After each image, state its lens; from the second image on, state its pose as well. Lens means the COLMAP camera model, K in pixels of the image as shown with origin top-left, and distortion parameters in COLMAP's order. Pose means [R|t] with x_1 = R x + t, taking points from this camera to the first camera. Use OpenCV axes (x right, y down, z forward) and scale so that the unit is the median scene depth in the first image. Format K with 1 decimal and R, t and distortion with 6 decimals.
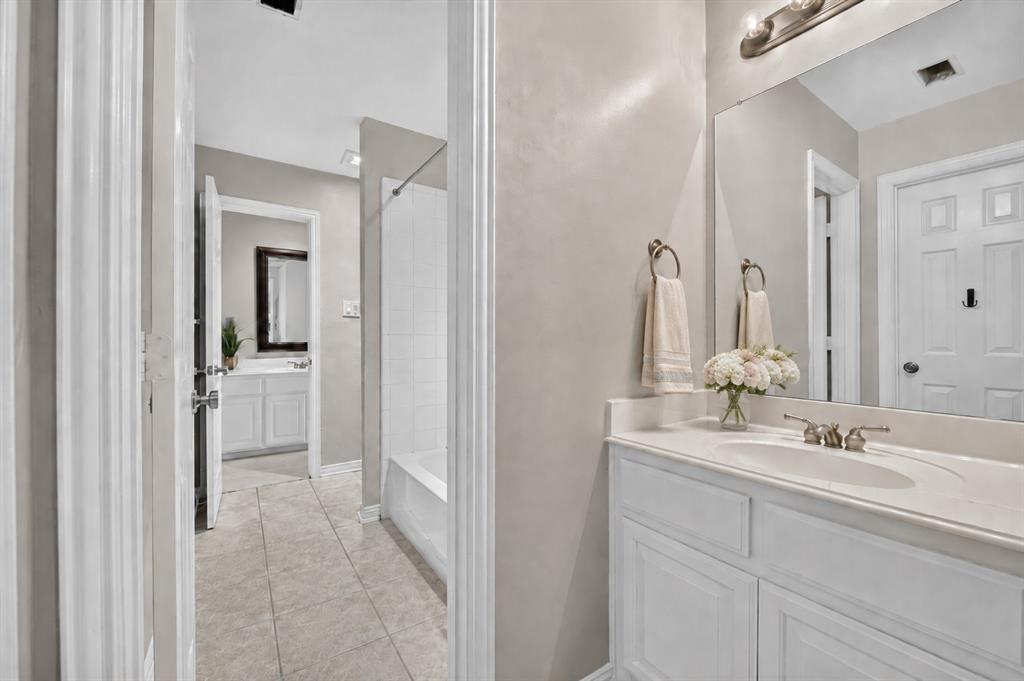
lens RADIAL K [[409.3, 0, 515.5], [0, 409.3, 340.9], [0, 0, 1]] dist [0.002377, 0.000140]
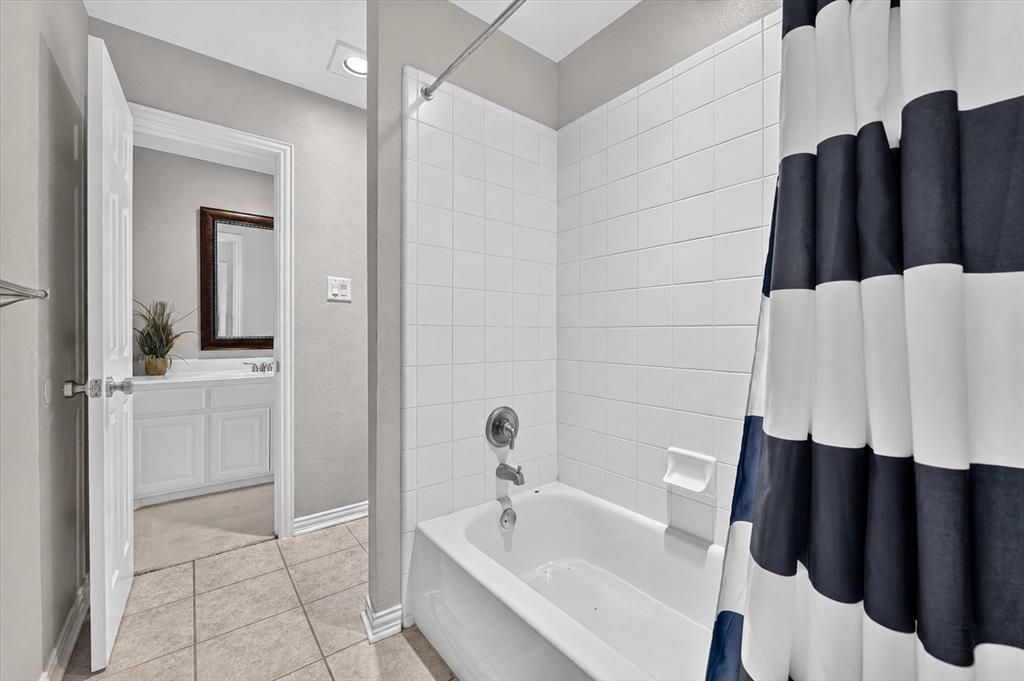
lens RADIAL K [[409.3, 0, 509.2], [0, 409.3, 337.0], [0, 0, 1]] dist [0.002377, 0.000140]
pose [[0.997893, 0.002124, 0.064840, -0.158798], [-0.002282, 0.999995, 0.002362, 0.000502], [-0.064835, -0.002505, 0.997893, 0.289768]]
